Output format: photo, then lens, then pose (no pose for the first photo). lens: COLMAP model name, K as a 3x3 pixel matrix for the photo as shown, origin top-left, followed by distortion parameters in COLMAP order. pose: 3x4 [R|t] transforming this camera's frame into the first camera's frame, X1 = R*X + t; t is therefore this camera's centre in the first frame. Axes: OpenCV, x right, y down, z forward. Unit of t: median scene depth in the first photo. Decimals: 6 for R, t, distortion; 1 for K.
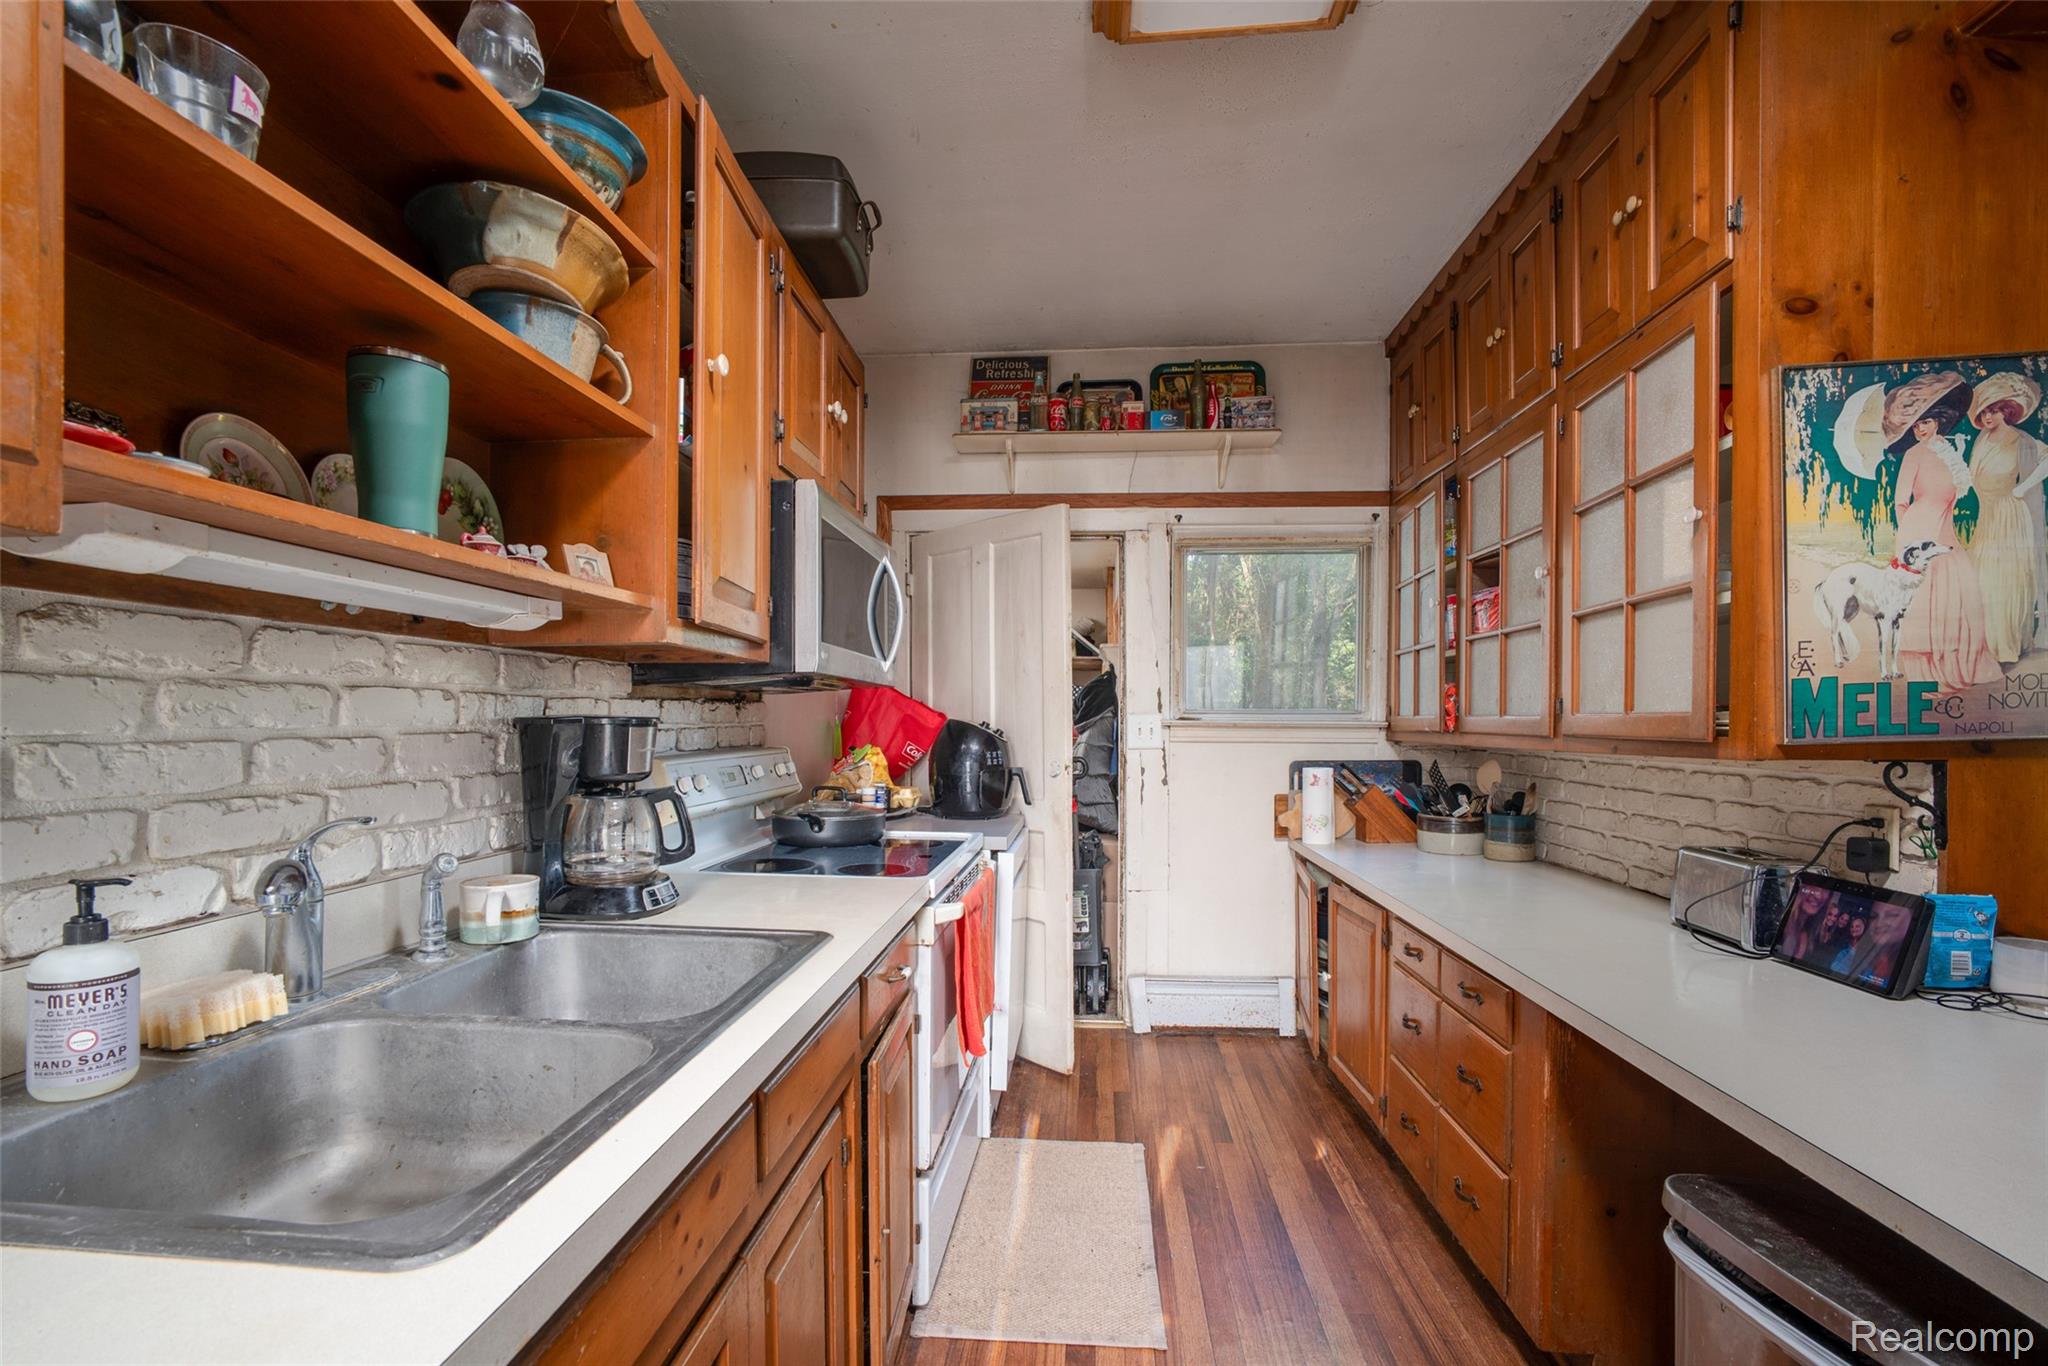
lens RADIAL K [[904.1, 0, 1030.9], [0, 904.1, 724.1], [0, 0, 1]] dist [0.000815, 0.000357]
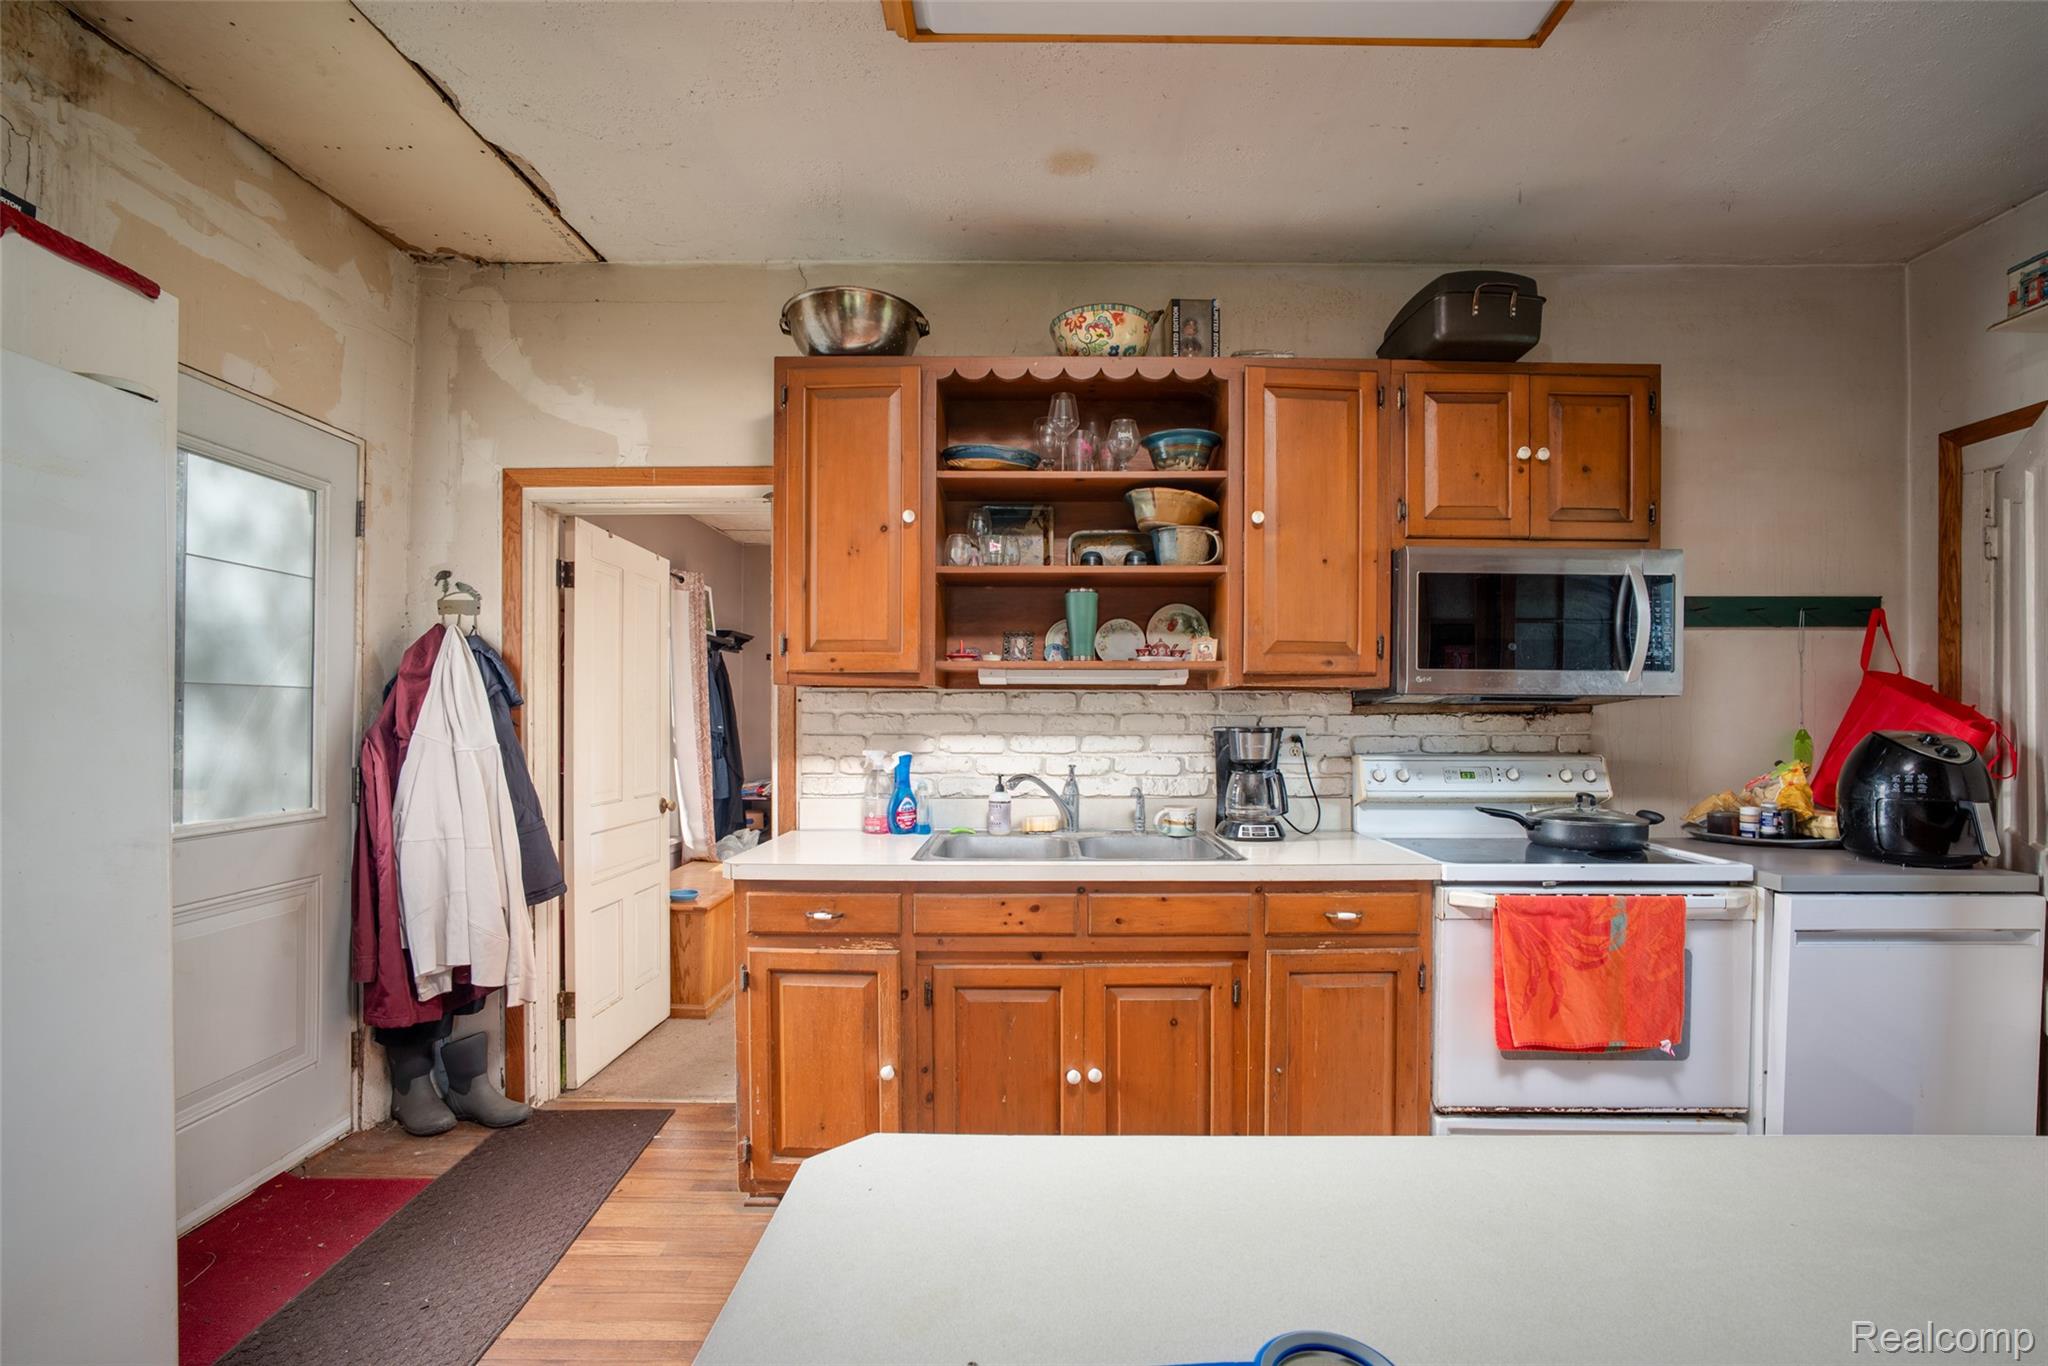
lens RADIAL K [[904.1, 0, 1030.9], [0, 904.1, 724.1], [0, 0, 1]] dist [0.000815, 0.000357]
pose [[0.068688, -0.000537, -0.997638, 1.214322], [-0.007565, 0.999971, -0.001060, -0.008114], [0.997609, 0.007620, 0.068682, 0.442160]]
